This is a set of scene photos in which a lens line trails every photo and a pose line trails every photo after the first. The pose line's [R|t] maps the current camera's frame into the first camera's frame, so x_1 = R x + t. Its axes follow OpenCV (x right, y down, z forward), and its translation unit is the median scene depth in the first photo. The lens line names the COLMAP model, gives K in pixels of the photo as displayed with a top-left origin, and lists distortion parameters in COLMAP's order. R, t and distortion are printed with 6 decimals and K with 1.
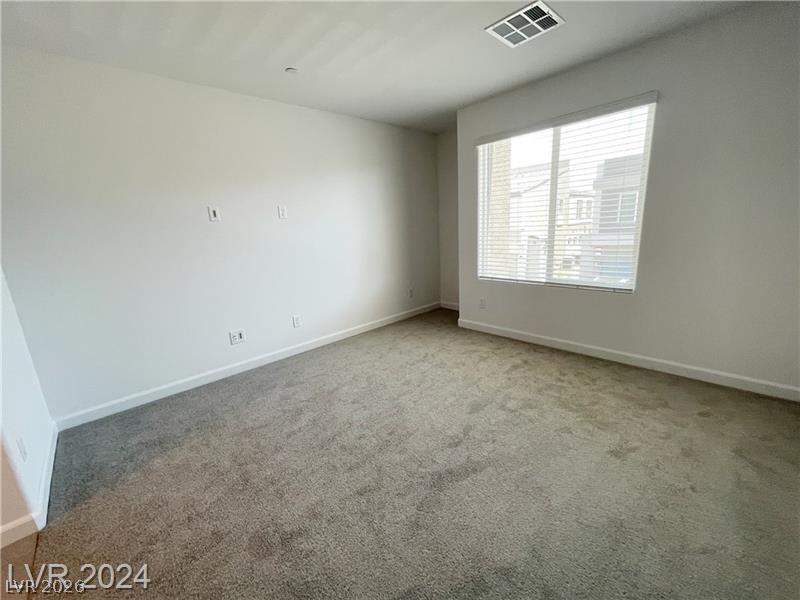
lens RADIAL K [[327.3, 0, 396.5], [0, 327.3, 301.1], [0, 0, 1]] dist [-0.000865, 0.001238]
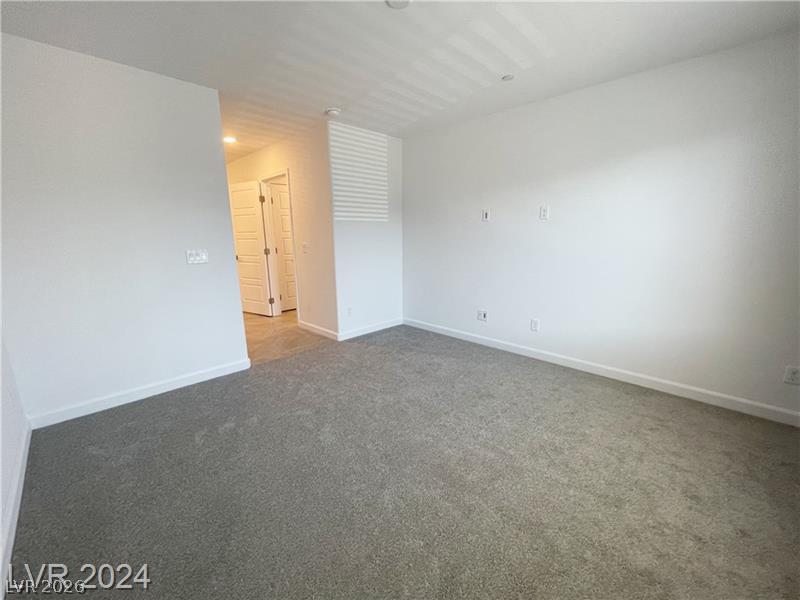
lens RADIAL K [[327.3, 0, 396.1], [0, 327.3, 302.7], [0, 0, 1]] dist [-0.000865, 0.001238]
pose [[0.046473, 0.274273, -0.960528, 0.639512], [-0.221824, 0.940392, 0.257791, -0.172725], [0.973979, 0.201088, 0.104544, 0.522883]]
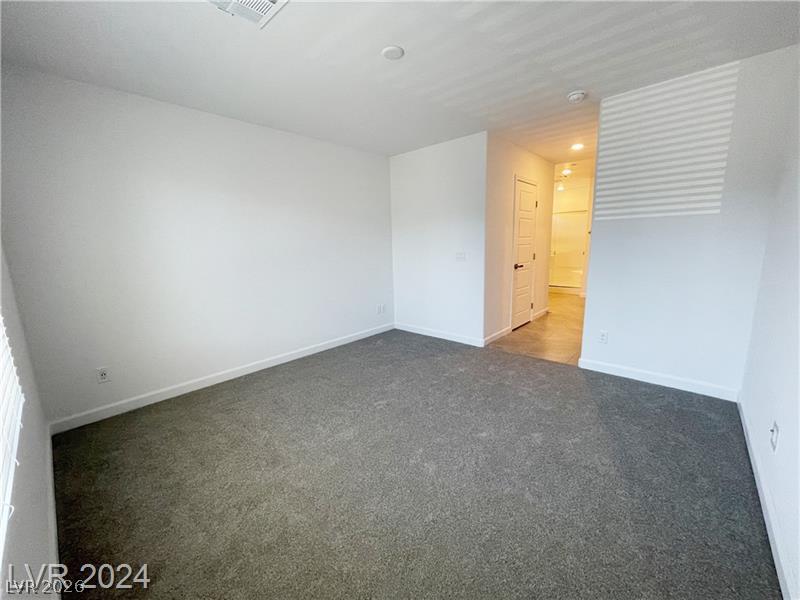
lens RADIAL K [[327.3, 0, 393.4], [0, 327.3, 298.3], [0, 0, 1]] dist [-0.000865, 0.001238]
pose [[-0.993725, 0.096170, -0.057107, 0.103856], [0.066874, 0.920136, 0.385846, -0.292268], [0.089653, 0.379606, -0.920794, 1.251953]]
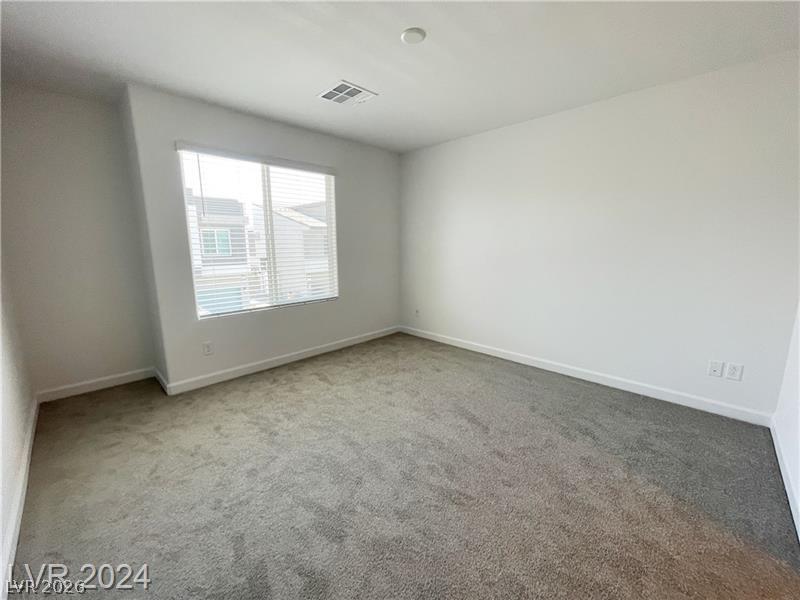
lens RADIAL K [[327.3, 0, 397.2], [0, 327.3, 298.3], [0, 0, 1]] dist [-0.000865, 0.001238]
pose [[-0.033270, -0.114660, 0.992848, -0.617092], [0.233046, 0.965124, 0.119267, -0.115894], [-0.971897, 0.235347, -0.005389, 0.624303]]
